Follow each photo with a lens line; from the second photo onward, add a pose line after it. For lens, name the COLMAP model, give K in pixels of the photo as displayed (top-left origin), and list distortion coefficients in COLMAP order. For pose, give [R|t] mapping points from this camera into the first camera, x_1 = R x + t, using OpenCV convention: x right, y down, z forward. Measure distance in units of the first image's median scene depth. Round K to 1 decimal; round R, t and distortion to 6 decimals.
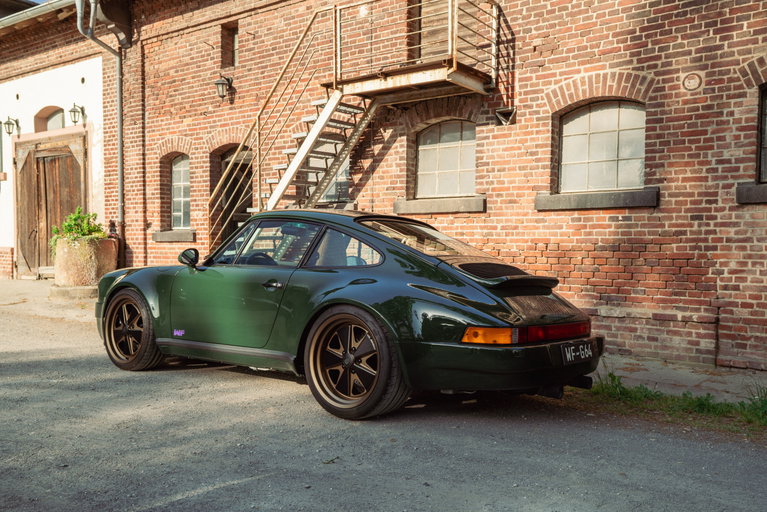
lens RADIAL K [[668.8, 0, 386.7], [0, 668.8, 257.1], [0, 0, 1]] dist [0.027386, 0.060579]
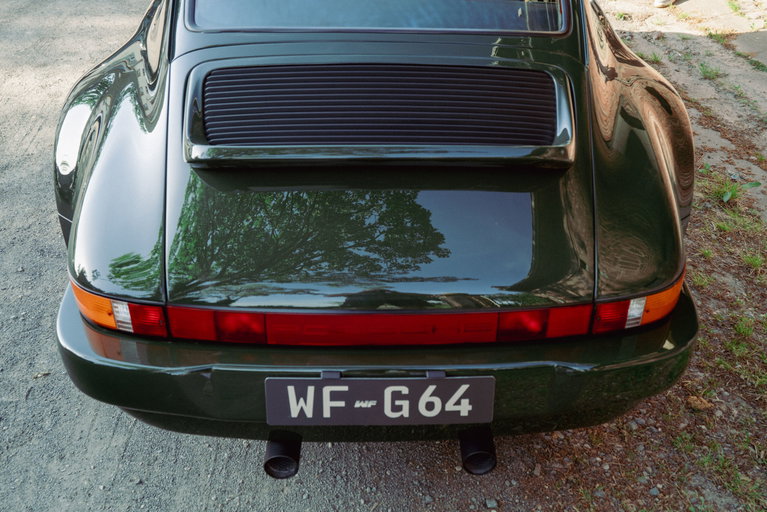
lens RADIAL K [[725.0, 0, 383.5], [0, 725.0, 256.0], [0, 0, 1]] dist [0.046562, 0.070106]
pose [[0.624070, 0.428596, -0.653331, 0.255584], [0.027079, 0.823772, 0.566274, -0.069816], [0.780899, -0.371087, 0.502486, 0.423046]]
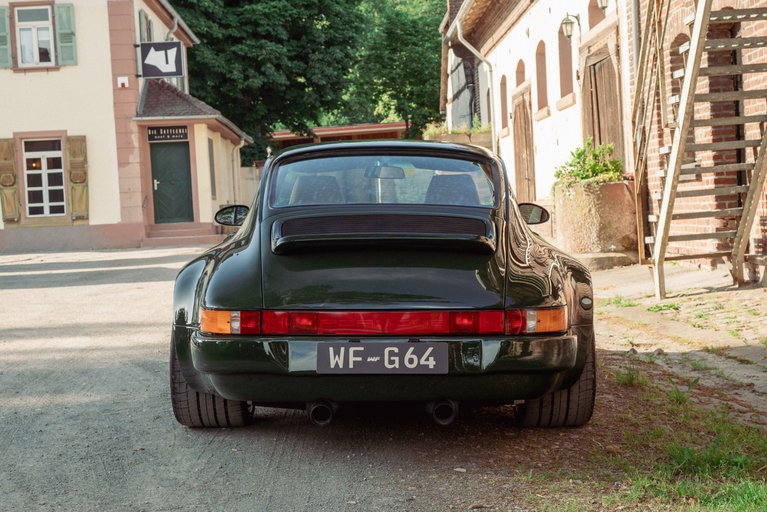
lens RADIAL K [[1190.6, 0, 383.5], [0, 1190.6, 256.0], [0, 0, 1]] dist [0.020047, 0.038684]
pose [[0.608084, -0.004000, -0.793862, 0.582584], [0.039527, 0.998900, 0.025244, 0.010925], [0.792888, -0.046730, 0.607573, 0.173627]]
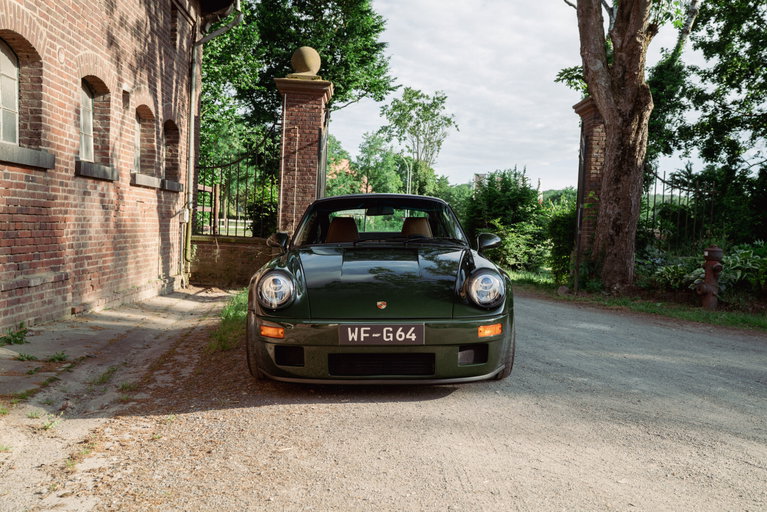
lens RADIAL K [[725.0, 0, 383.5], [0, 725.0, 256.0], [0, 0, 1]] dist [0.046562, 0.070106]
pose [[-0.622692, -0.065203, 0.779746, -0.698287], [-0.033829, 0.997834, 0.056424, -0.023536], [-0.781735, 0.008756, -0.623549, 1.173234]]
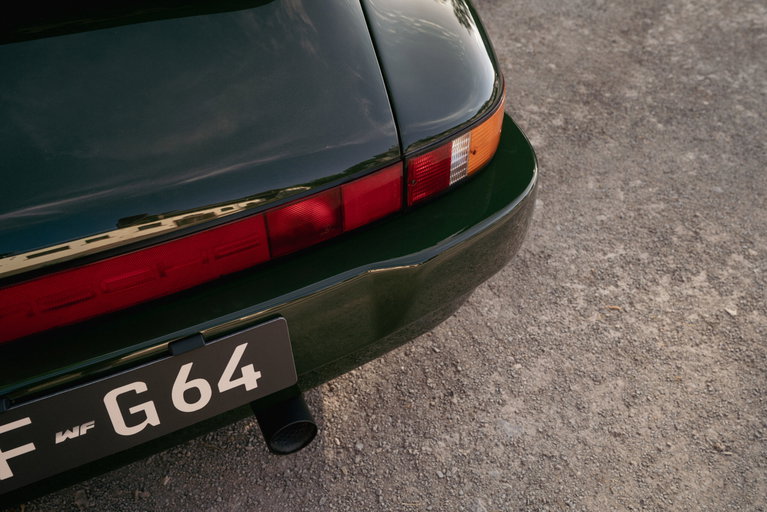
lens RADIAL K [[725.0, 0, 383.5], [0, 725.0, 256.0], [0, 0, 1]] dist [0.046562, 0.070106]
pose [[0.882120, 0.321096, -0.344618, 0.213286], [0.022078, 0.702644, 0.711199, -0.023779], [0.470507, -0.634972, 0.612727, 0.472887]]
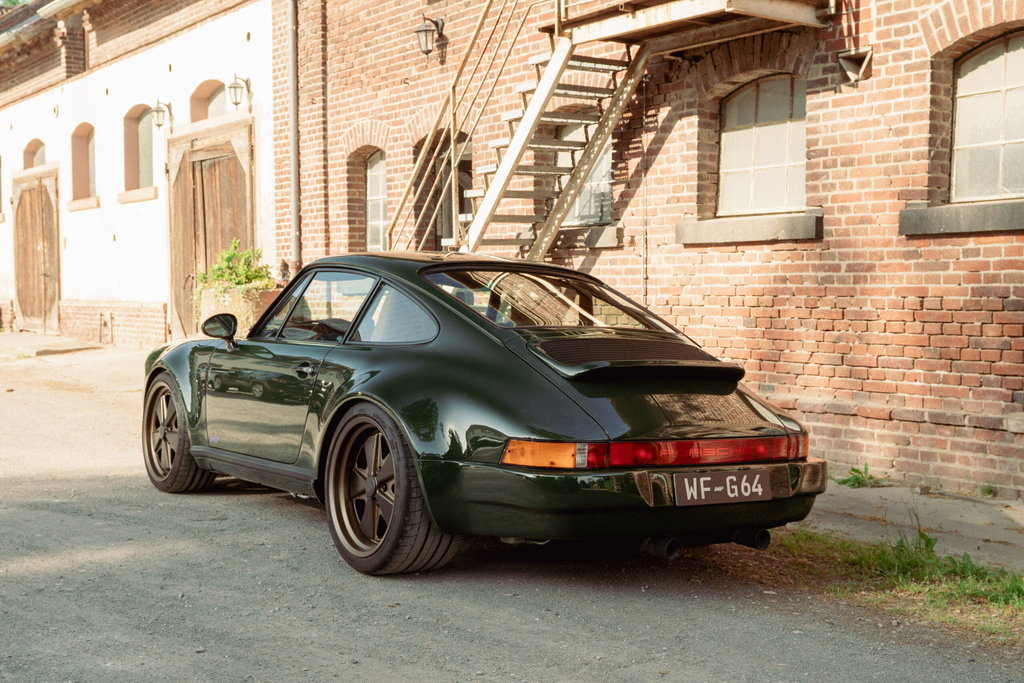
lens RADIAL K [[1240.4, 0, 516.6], [0, 1240.4, 342.5], [0, 0, 1]] dist [0.011263, 0.048827]
pose [[0.956471, 0.005176, -0.291782, 0.219156], [0.001991, 0.999704, 0.024261, -0.008197], [0.291821, -0.023786, 0.956177, -0.063050]]
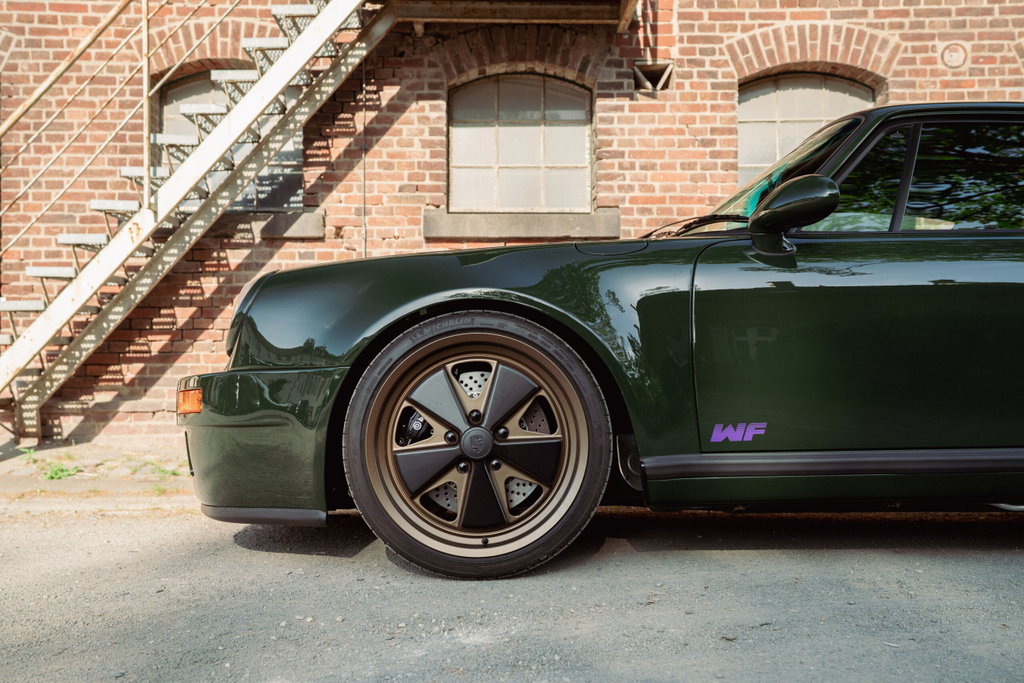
lens RADIAL K [[968.0, 0, 512.0], [0, 968.0, 341.5], [0, 0, 1]] dist [0.046562, 0.070106]
pose [[0.792899, 0.011046, 0.609253, -0.443165], [0.020229, 0.998807, -0.044435, 0.055758], [-0.609017, 0.047557, 0.791730, 0.439821]]
